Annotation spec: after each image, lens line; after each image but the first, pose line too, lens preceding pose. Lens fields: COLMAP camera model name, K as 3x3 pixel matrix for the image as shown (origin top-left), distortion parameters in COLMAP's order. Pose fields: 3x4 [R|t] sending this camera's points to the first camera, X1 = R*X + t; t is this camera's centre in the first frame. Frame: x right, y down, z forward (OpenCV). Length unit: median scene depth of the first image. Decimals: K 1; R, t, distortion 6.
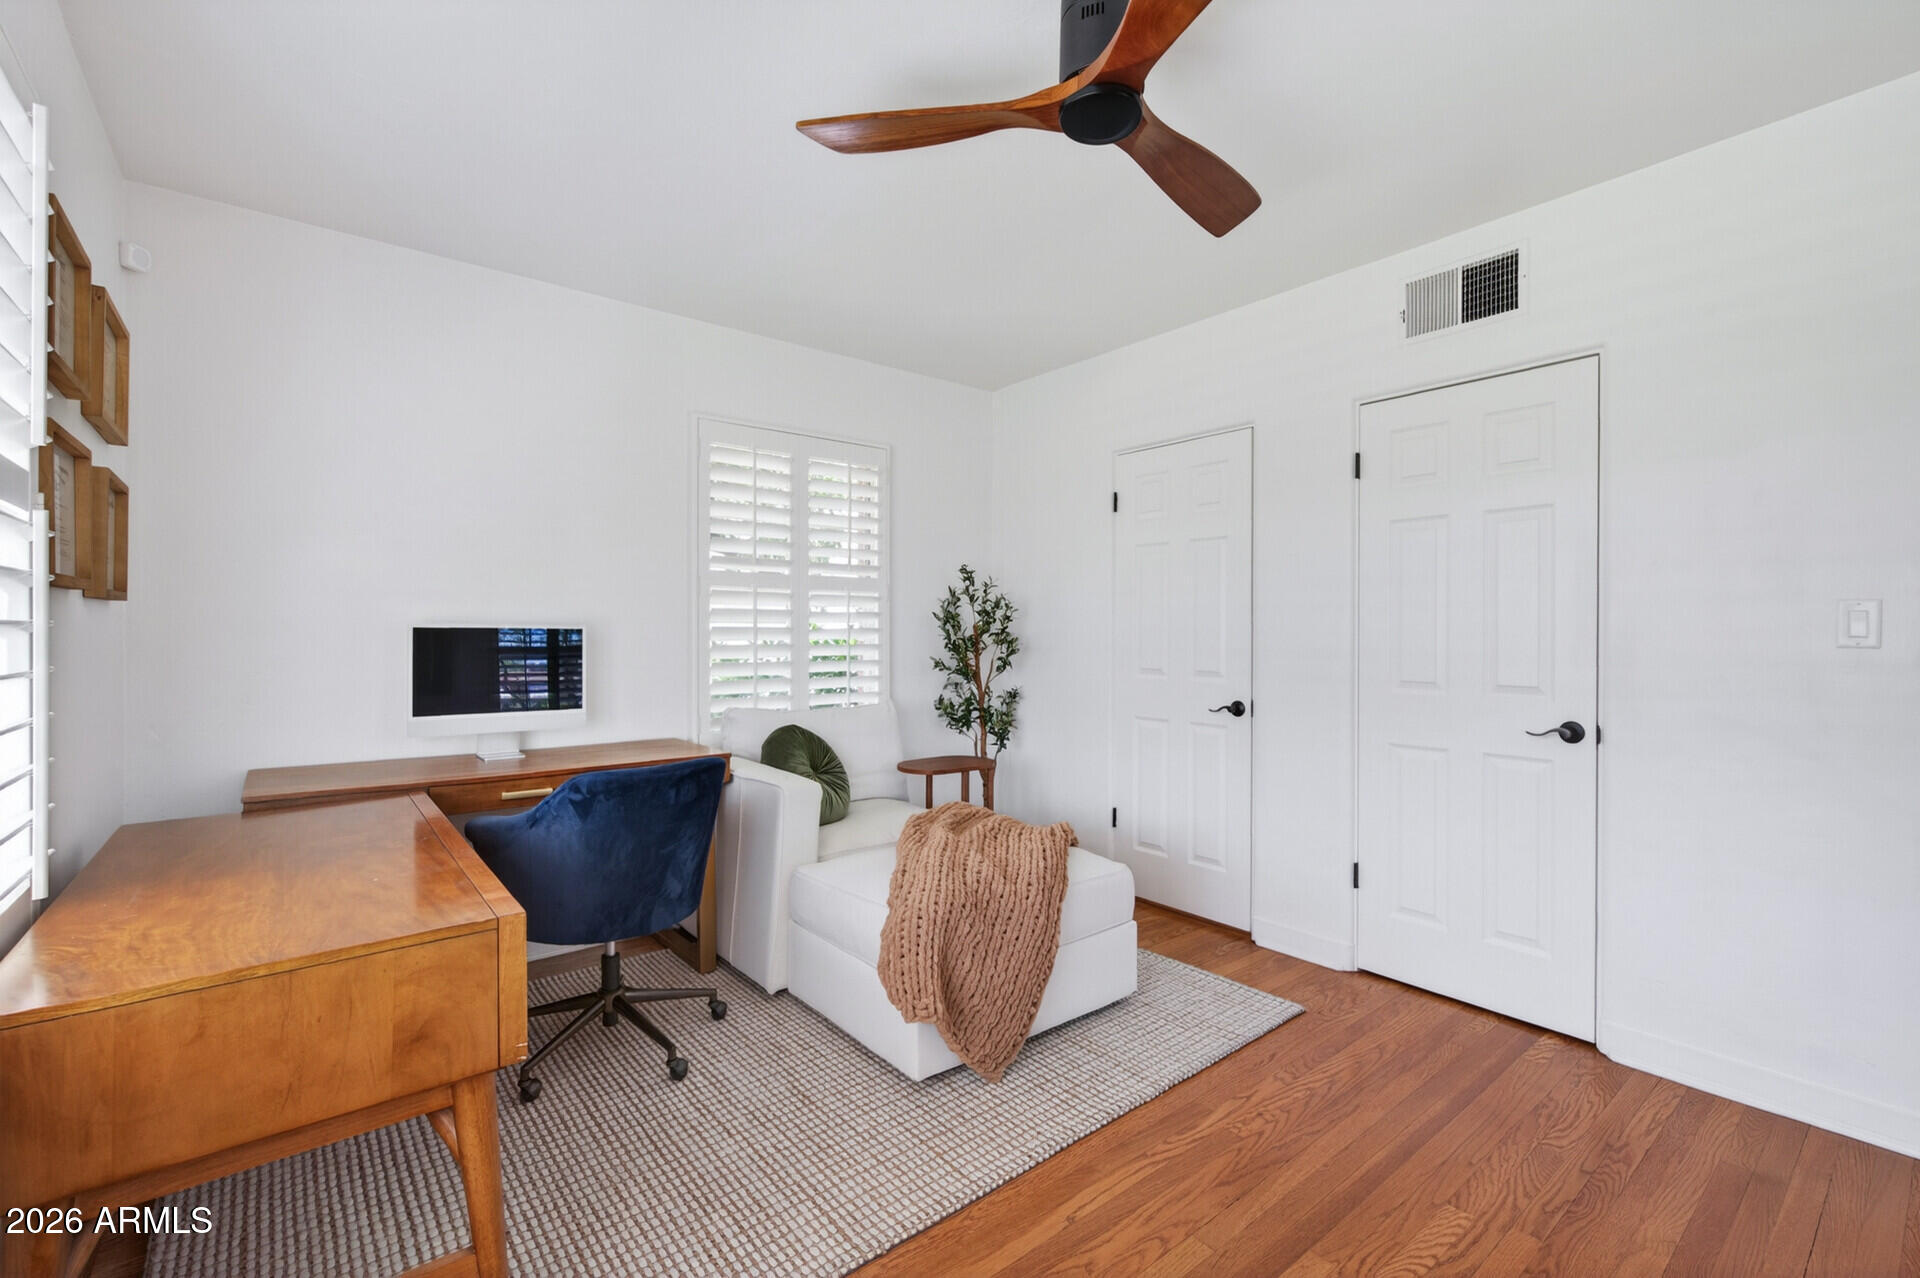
lens RADIAL K [[836.1, 0, 946.7], [0, 836.1, 641.4], [0, 0, 1]] dist [-0.001434, 0.002088]
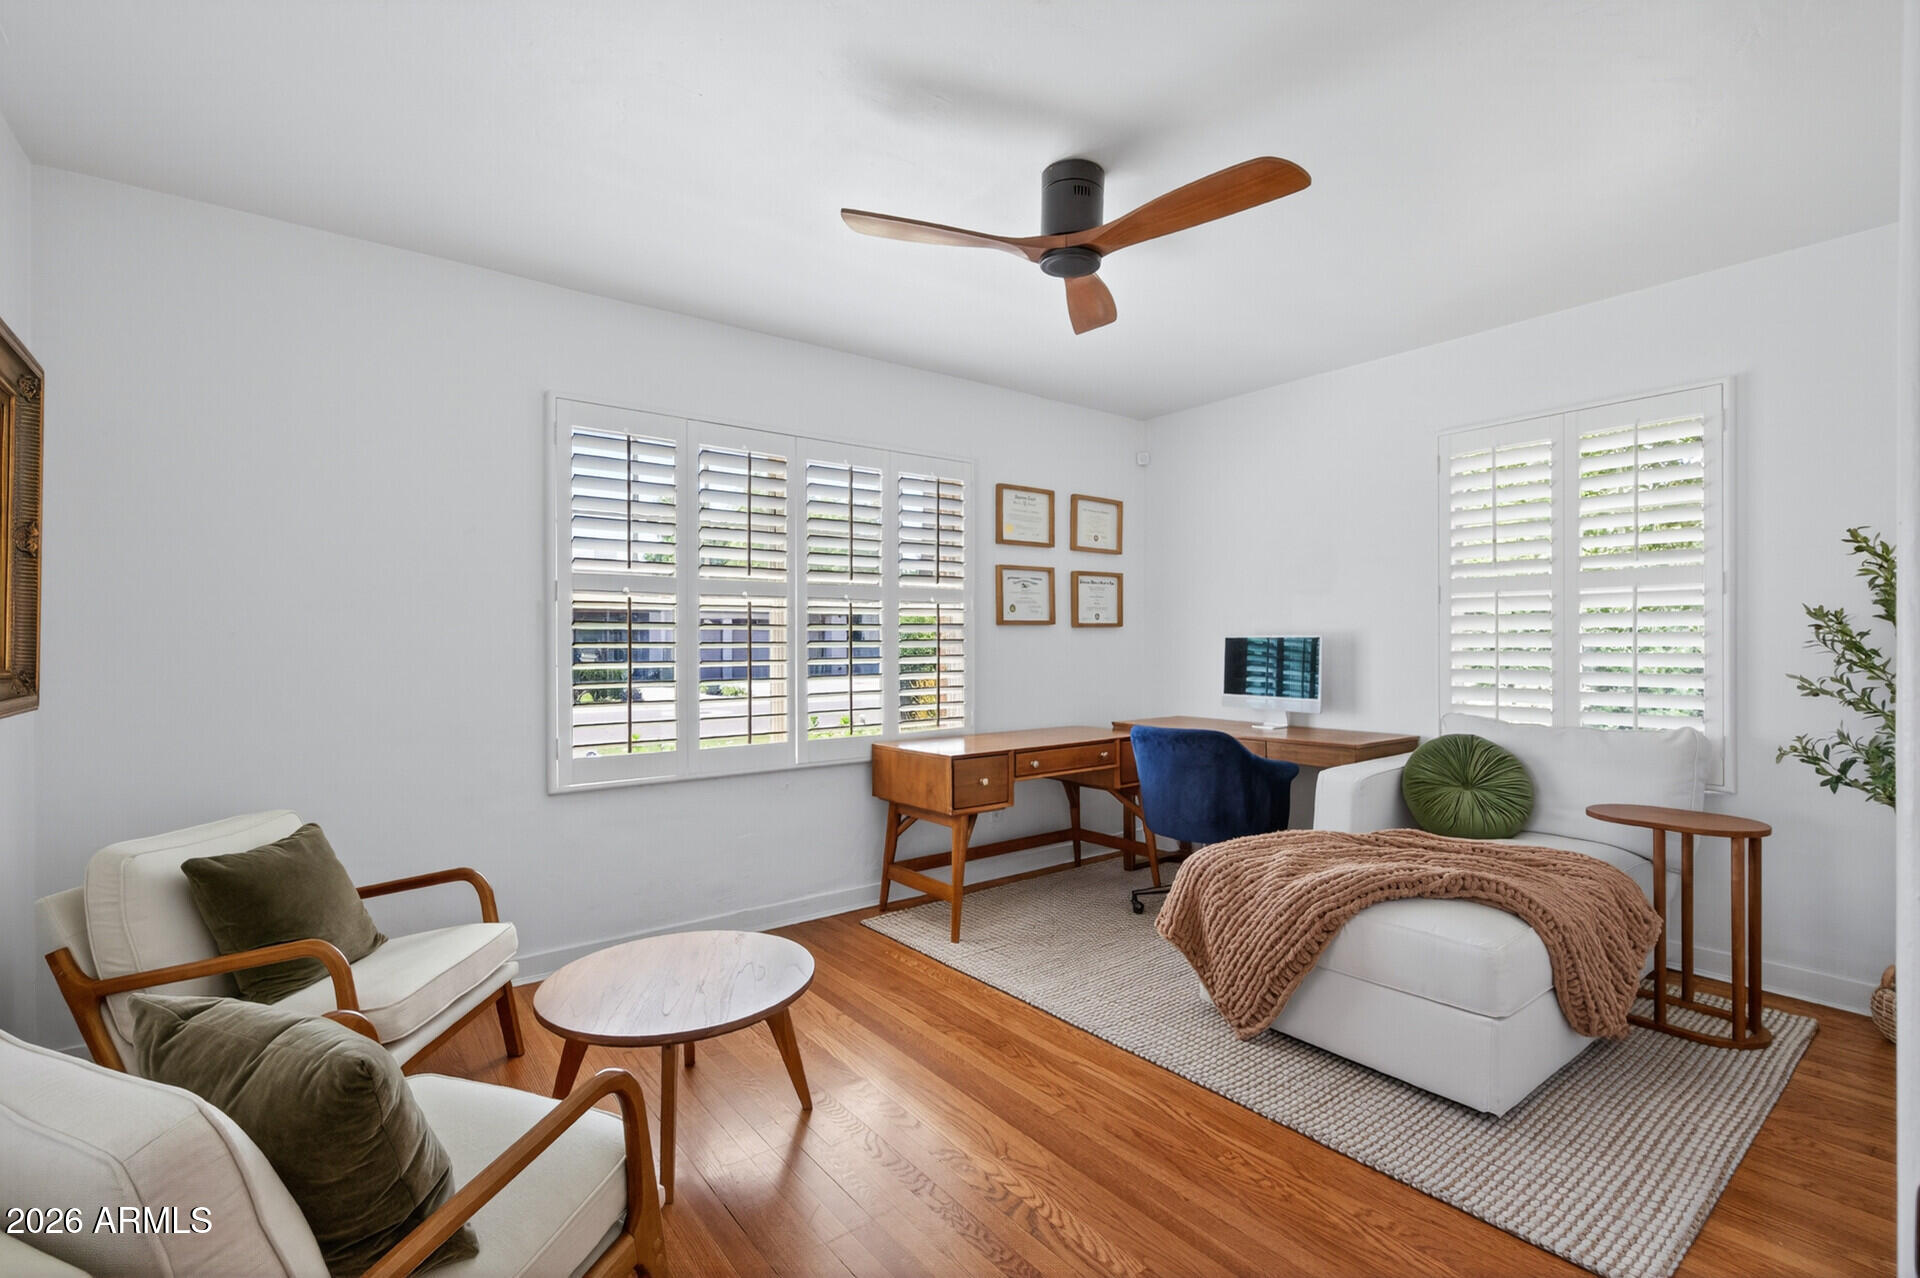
lens RADIAL K [[836.1, 0, 947.1], [0, 836.1, 636.4], [0, 0, 1]] dist [-0.001434, 0.002088]
pose [[-0.025329, -0.014848, -0.999569, 0.946943], [-0.012141, 0.999821, -0.014544, 0.010525], [0.999605, 0.011767, -0.025505, 0.506365]]
